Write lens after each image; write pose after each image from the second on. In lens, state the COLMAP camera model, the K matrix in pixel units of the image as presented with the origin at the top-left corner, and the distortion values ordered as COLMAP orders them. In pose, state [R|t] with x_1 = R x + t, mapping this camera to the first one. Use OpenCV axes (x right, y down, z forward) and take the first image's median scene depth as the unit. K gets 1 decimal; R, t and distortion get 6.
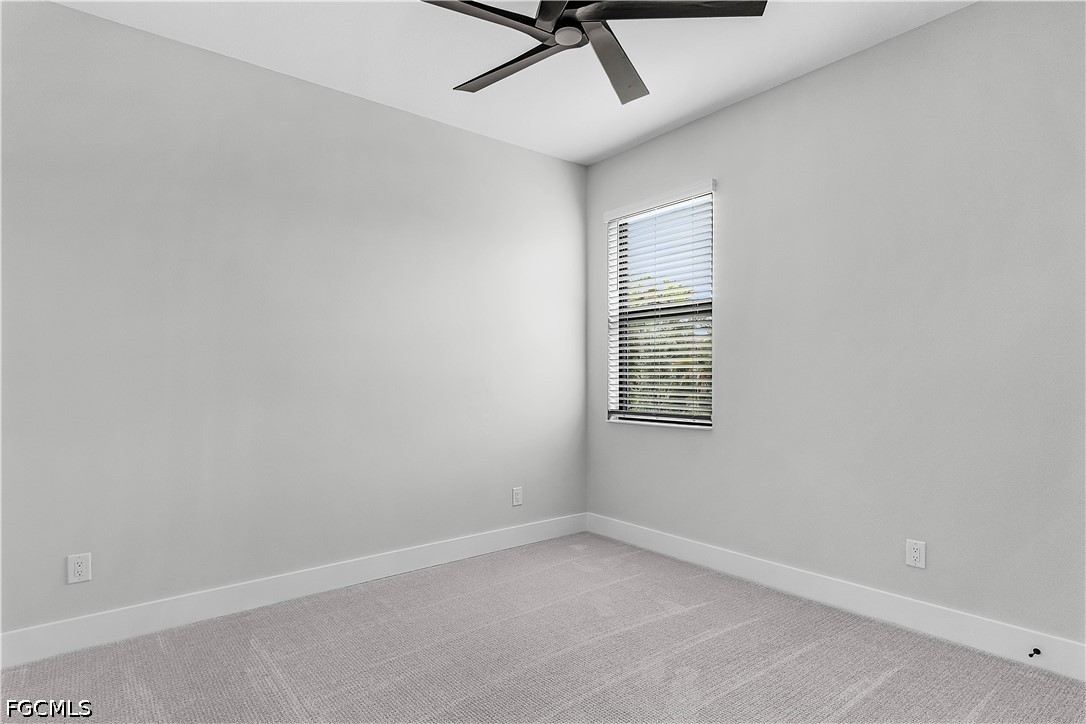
lens RADIAL K [[570.5, 0, 525.7], [0, 570.5, 379.7], [0, 0, 1]] dist [-0.027812, 0.000062]
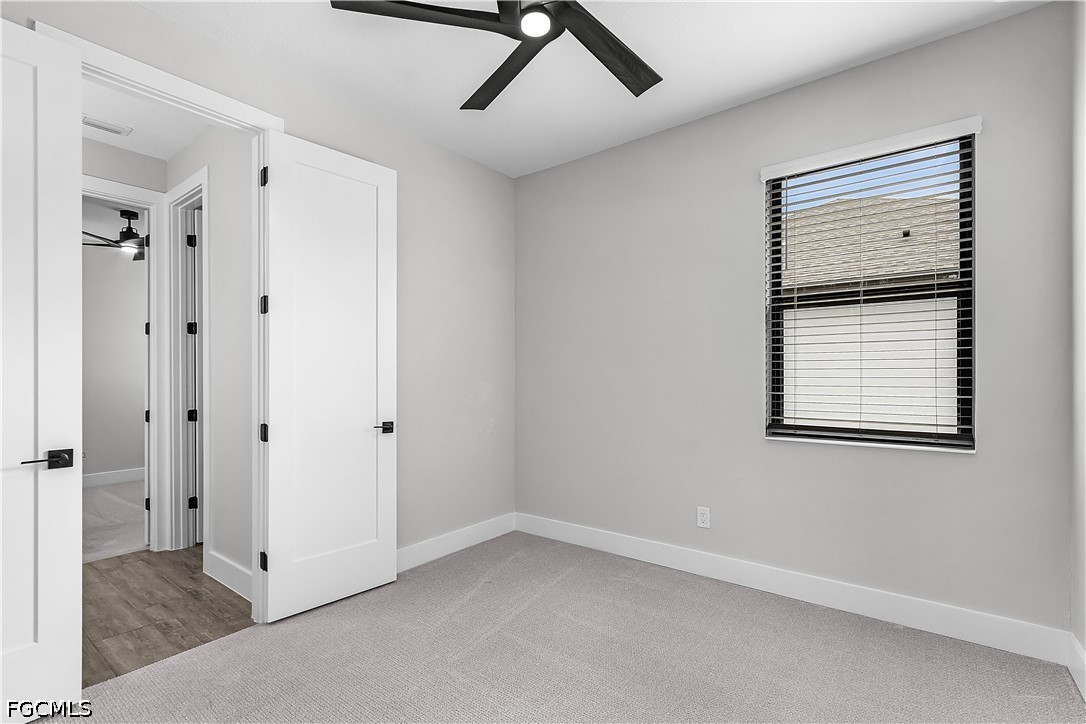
lens RADIAL K [[499.3, 0, 536.5], [0, 499.3, 376.3], [0, 0, 1]] dist [0.002824, 0.000100]
pose [[0.971160, 0.001581, 0.238425, -0.244858], [0.002487, 0.999856, -0.016761, -0.001845], [-0.238417, 0.016871, 0.971016, 0.319819]]
